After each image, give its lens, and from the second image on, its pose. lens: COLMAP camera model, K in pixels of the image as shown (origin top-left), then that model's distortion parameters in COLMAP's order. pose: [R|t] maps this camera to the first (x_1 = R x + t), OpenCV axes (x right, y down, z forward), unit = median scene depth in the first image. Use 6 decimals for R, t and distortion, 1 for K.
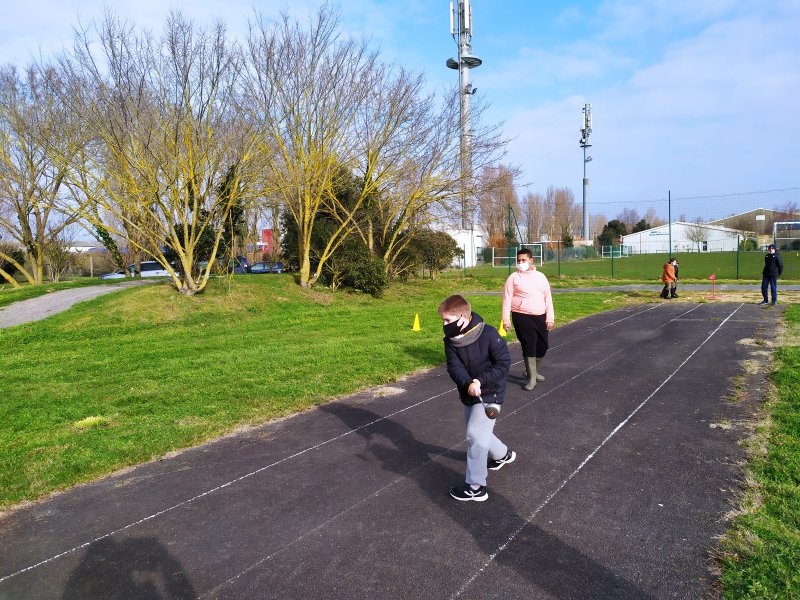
lens RADIAL K [[593.9, 0, 400.0], [0, 593.9, 300.0], [0, 0, 1]] dist [0.071587, -0.053587]
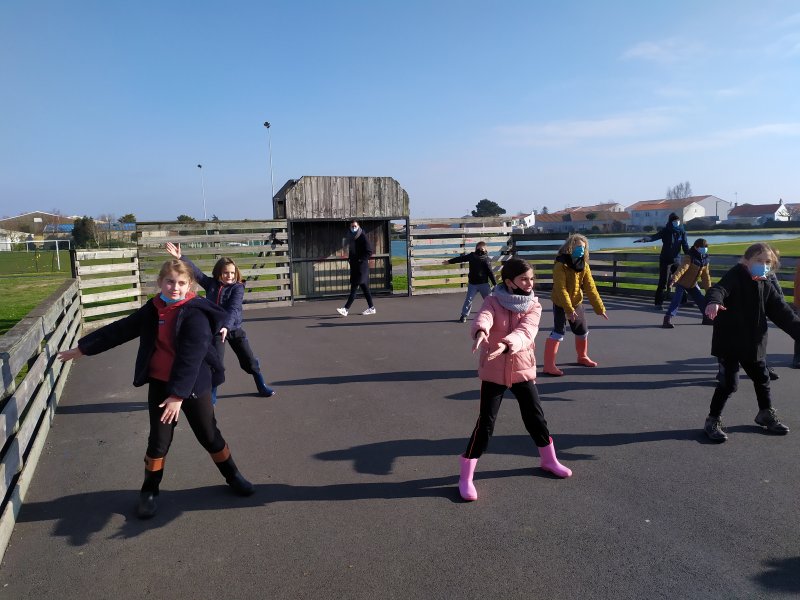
lens RADIAL K [[593.9, 0, 400.0], [0, 593.9, 300.0], [0, 0, 1]] dist [0.092799, -0.120119]
pose [[0.517127, -0.084635, 0.851714, -0.215644], [0.077909, 0.995623, 0.051632, 0.056169], [-0.852356, 0.039656, 0.521457, -1.357139]]
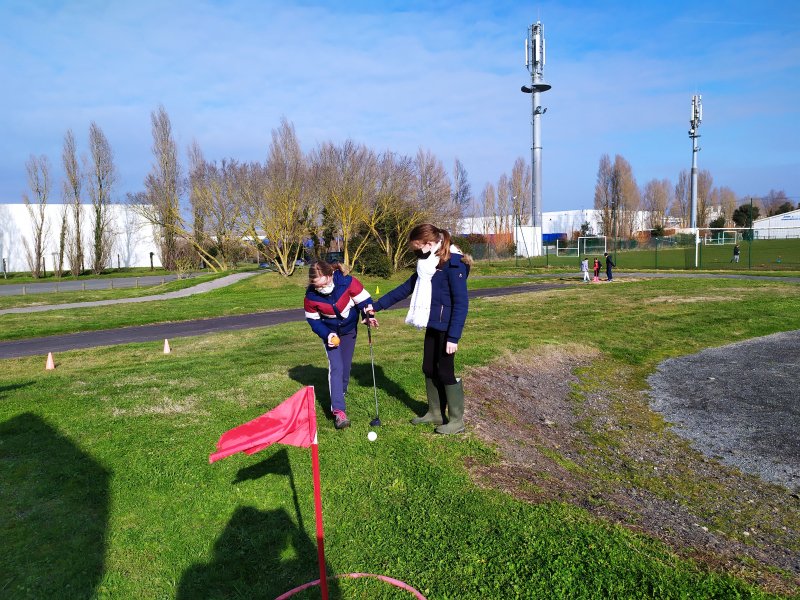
lens RADIAL K [[592.0, 0, 400.7], [0, 592.0, 302.0], [0, 0, 1]] dist [0.066048, -0.056915]
pose [[0.967673, 0.020176, -0.251401, 0.454845], [-0.012274, 0.999381, 0.032964, 0.005959], [0.251911, -0.028813, 0.967321, -0.753685]]
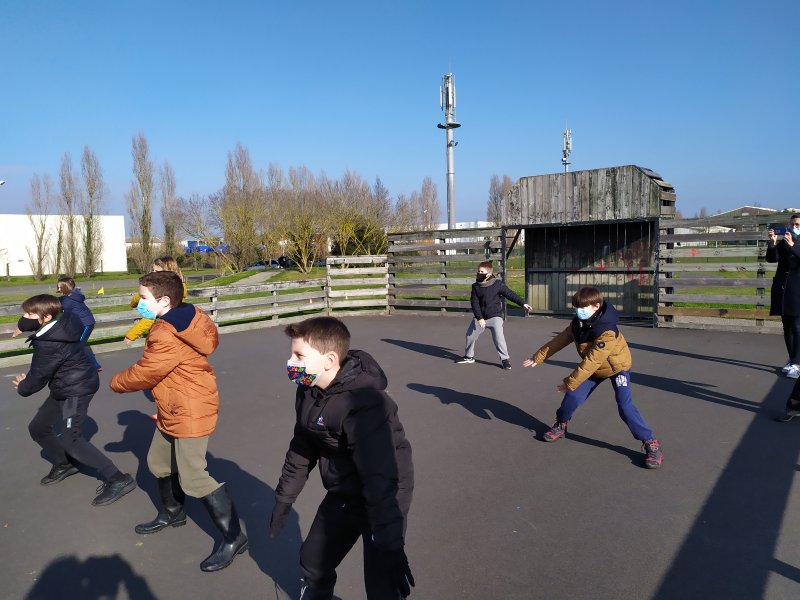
lens RADIAL K [[598.9, 0, 404.8], [0, 598.9, 302.1], [0, 0, 1]] dist [0.063062, -0.059886]
pose [[0.998132, 0.002146, -0.061063, 0.261041], [-0.001002, 0.999824, 0.018759, 0.057924], [0.061092, -0.018663, 0.997958, -1.546928]]
